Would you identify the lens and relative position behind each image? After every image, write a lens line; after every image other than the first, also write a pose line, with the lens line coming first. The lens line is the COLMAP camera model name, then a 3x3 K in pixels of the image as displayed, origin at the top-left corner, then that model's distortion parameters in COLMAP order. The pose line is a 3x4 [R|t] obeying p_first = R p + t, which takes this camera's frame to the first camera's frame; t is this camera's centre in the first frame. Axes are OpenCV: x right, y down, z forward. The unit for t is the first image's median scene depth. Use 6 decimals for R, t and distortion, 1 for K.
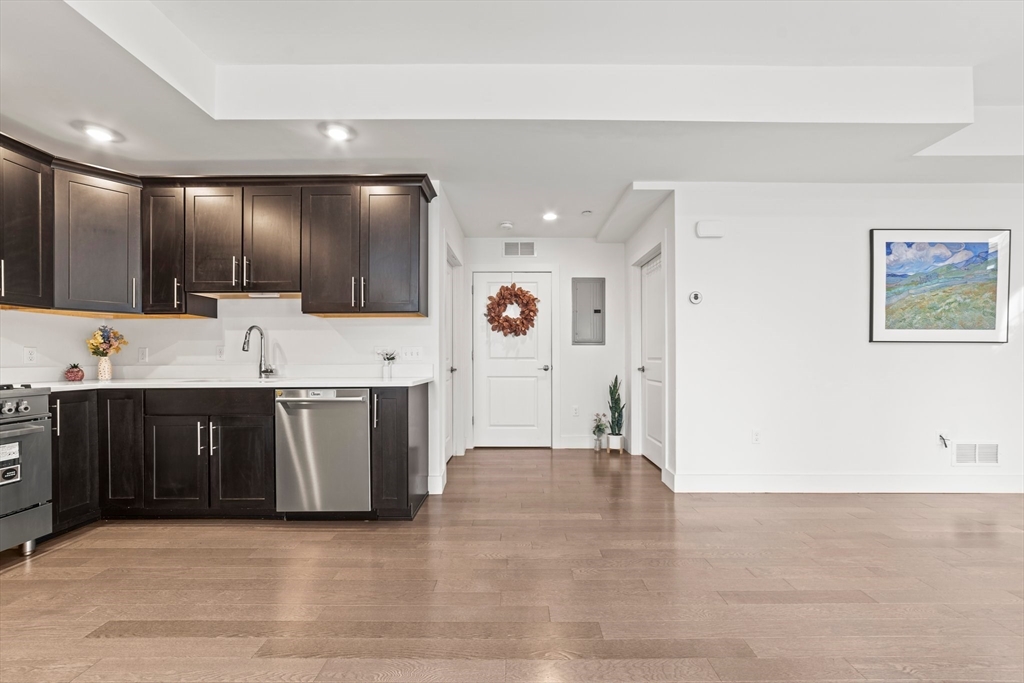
lens RADIAL K [[396.8, 0, 514.2], [0, 396.8, 355.5], [0, 0, 1]] dist [-0.020654, 0.008009]
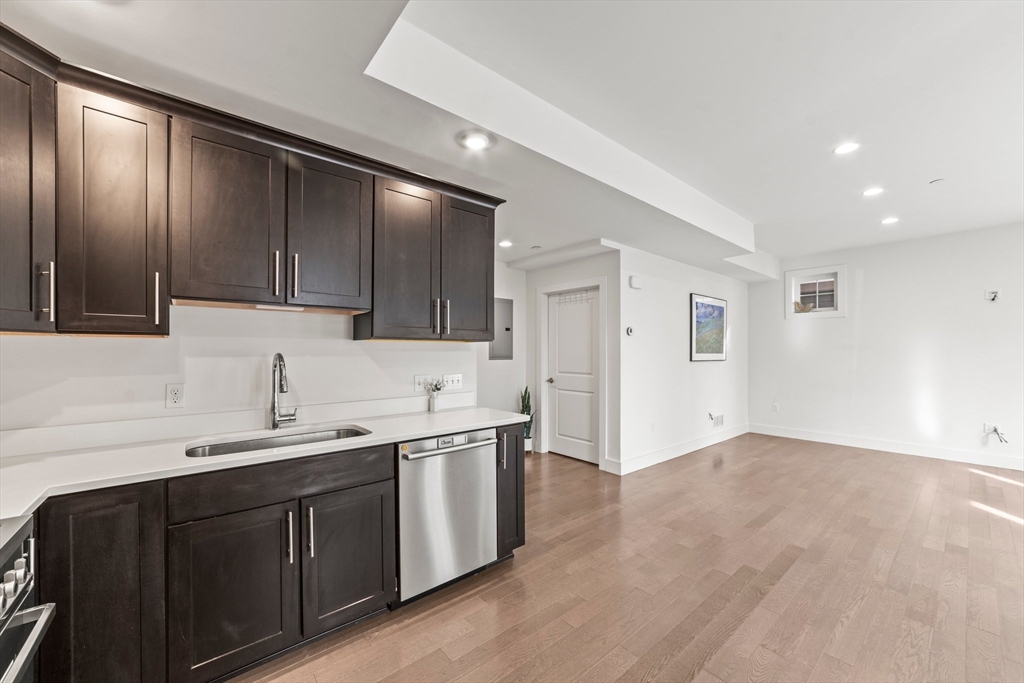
lens RADIAL K [[396.8, 0, 512.4], [0, 396.8, 347.3], [0, 0, 1]] dist [-0.020654, 0.008009]
pose [[0.763017, 0.007269, 0.646338, -0.822394], [-0.002384, 0.999962, -0.008432, -0.084415], [-0.646375, 0.004893, 0.763005, 0.233573]]
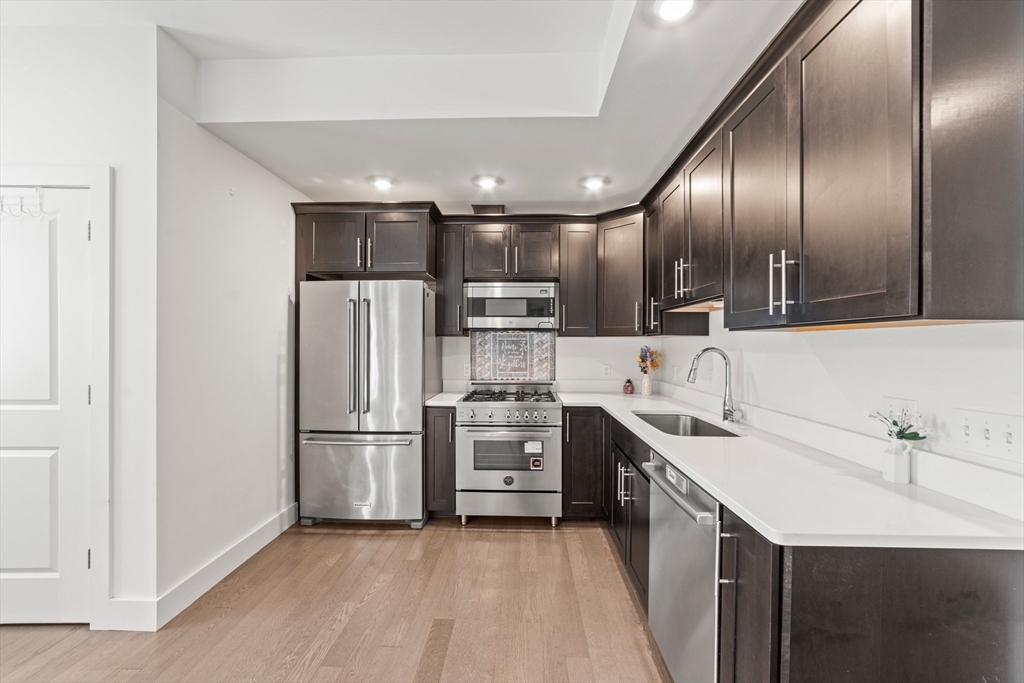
lens RADIAL K [[396.8, 0, 518.4], [0, 396.8, 343.5], [0, 0, 1]] dist [-0.020654, 0.008009]
pose [[-0.016785, 0.002443, -0.999856, 0.080417], [-0.005051, 0.999984, 0.002529, -0.087653], [0.999846, 0.005093, -0.016772, 0.681331]]
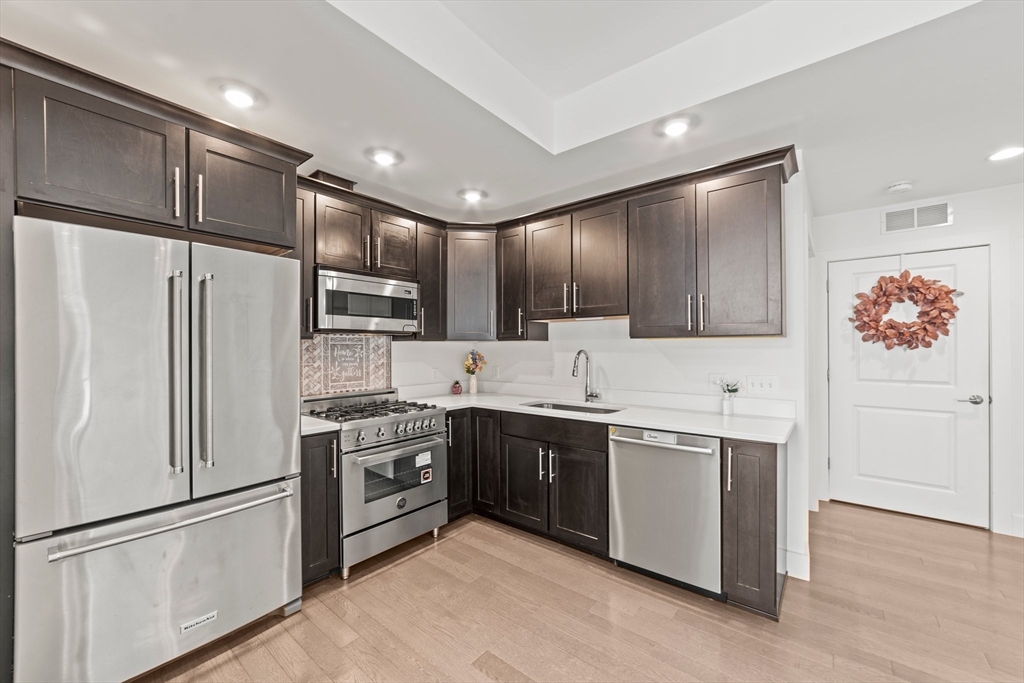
lens RADIAL K [[396.8, 0, 518.0], [0, 396.8, 345.4], [0, 0, 1]] dist [-0.020654, 0.008009]
pose [[0.781932, -0.004405, -0.623348, -0.166061], [0.000542, 0.999979, -0.006387, -0.084464], [0.623364, 0.004656, 0.781918, 0.117672]]
